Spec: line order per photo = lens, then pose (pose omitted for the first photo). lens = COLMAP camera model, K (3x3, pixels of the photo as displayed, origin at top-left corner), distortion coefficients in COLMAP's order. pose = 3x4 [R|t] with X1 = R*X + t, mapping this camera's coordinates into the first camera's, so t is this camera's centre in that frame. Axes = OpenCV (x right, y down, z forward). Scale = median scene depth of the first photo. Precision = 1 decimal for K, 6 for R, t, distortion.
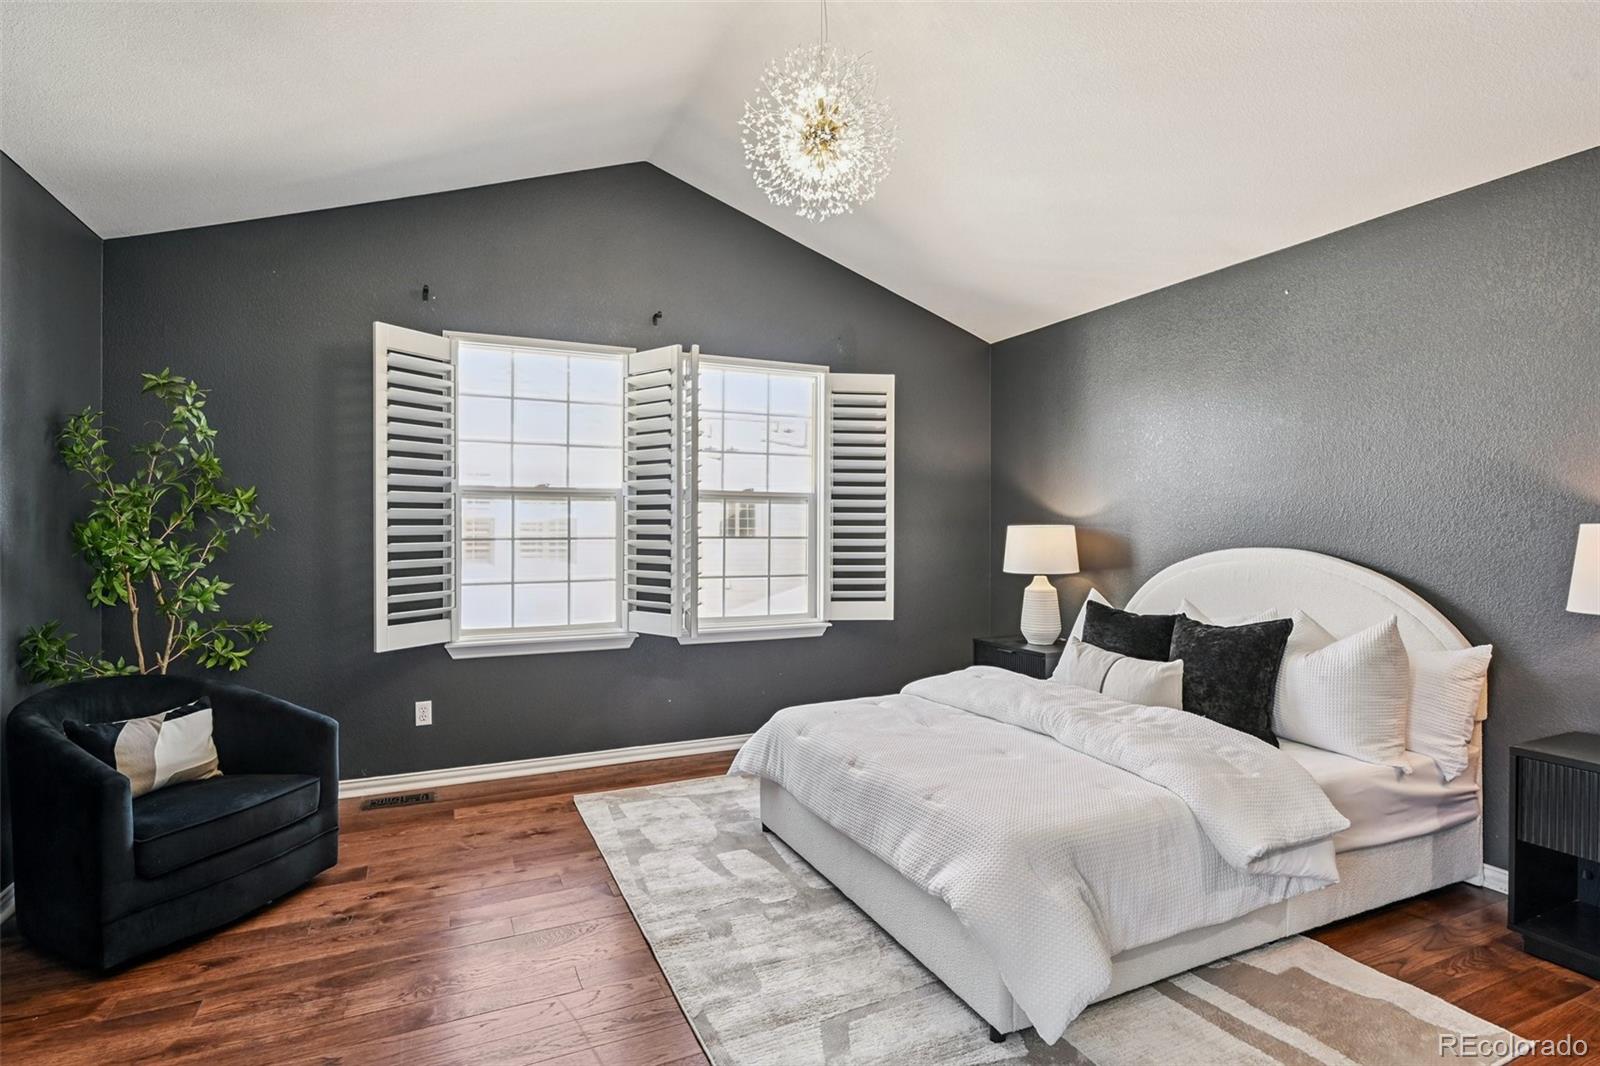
lens RADIAL K [[780.2, 0, 799.4], [0, 780.2, 542.1], [0, 0, 1]] dist [-0.002985, 0.000303]
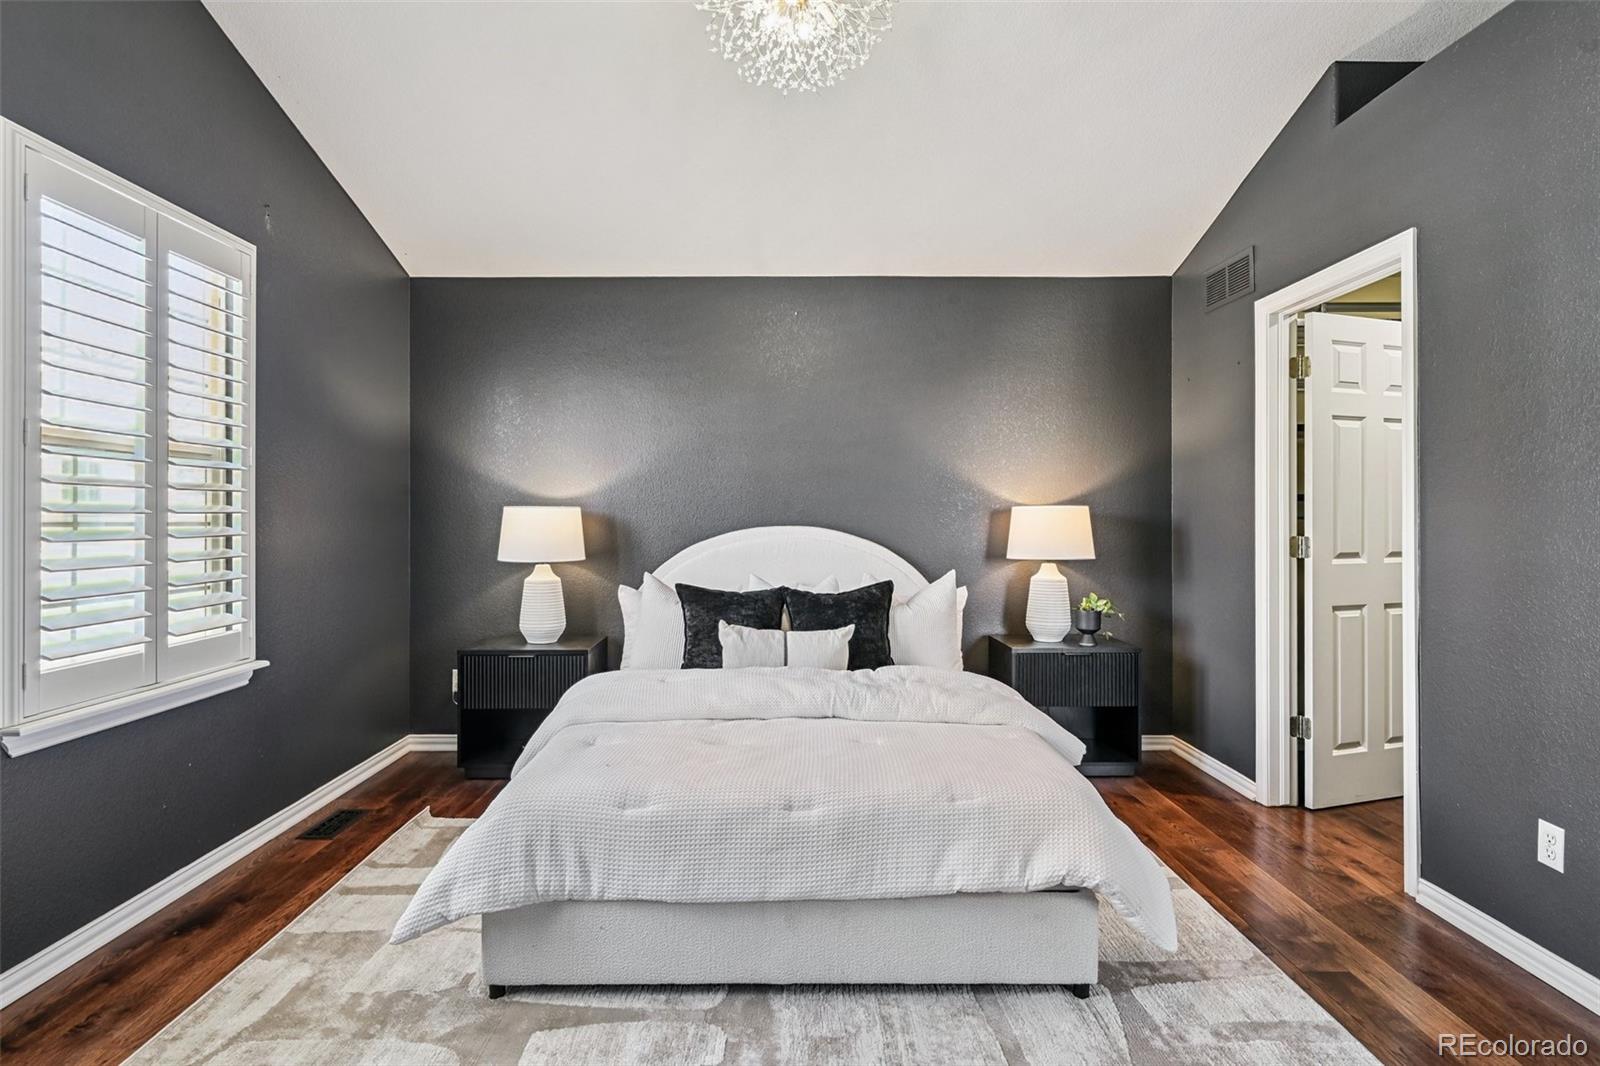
lens RADIAL K [[780.2, 0, 779.4], [0, 780.2, 523.4], [0, 0, 1]] dist [-0.002985, 0.000303]
pose [[0.431915, -0.007848, 0.901880, -0.526536], [0.016889, 0.999857, 0.000612, 0.002018], [-0.901756, 0.014967, 0.431986, 0.560453]]
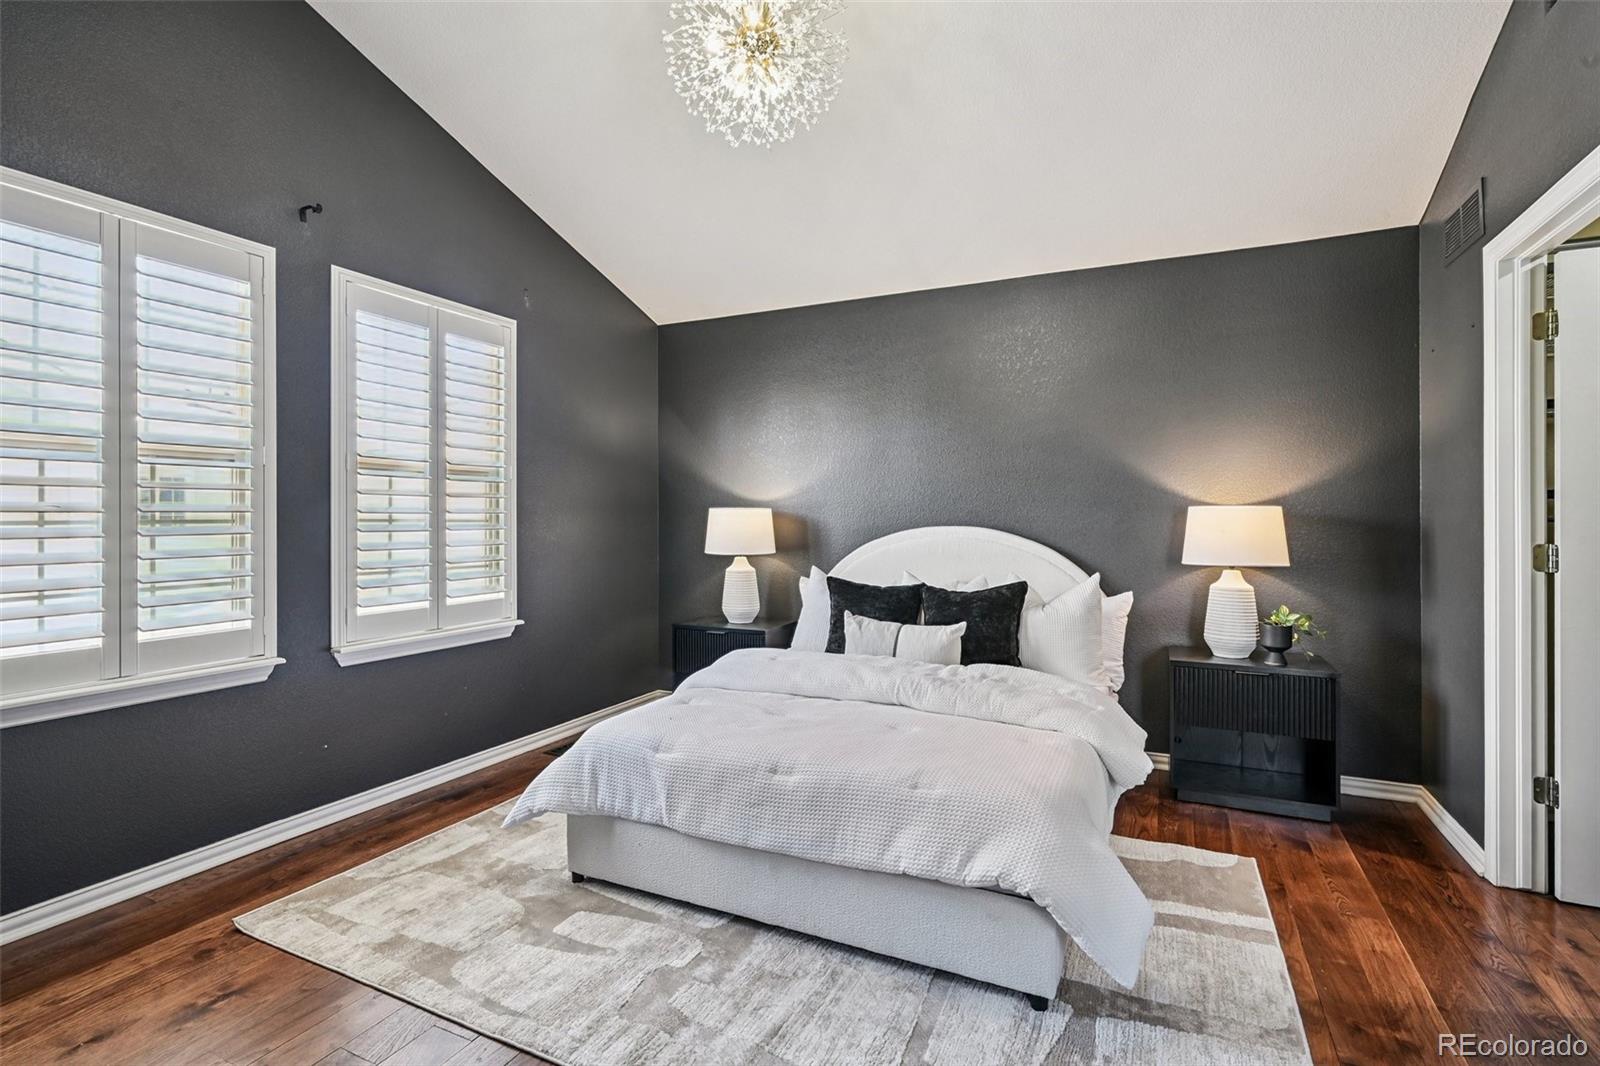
lens RADIAL K [[743.7, 0, 793.2], [0, 743.7, 523.9], [0, 0, 1]] dist [-0.005633, 0.000371]
pose [[0.778091, -0.004049, 0.628139, -0.369713], [0.009093, 0.999947, -0.004818, 0.007467], [-0.628086, 0.009461, 0.778086, 0.275587]]
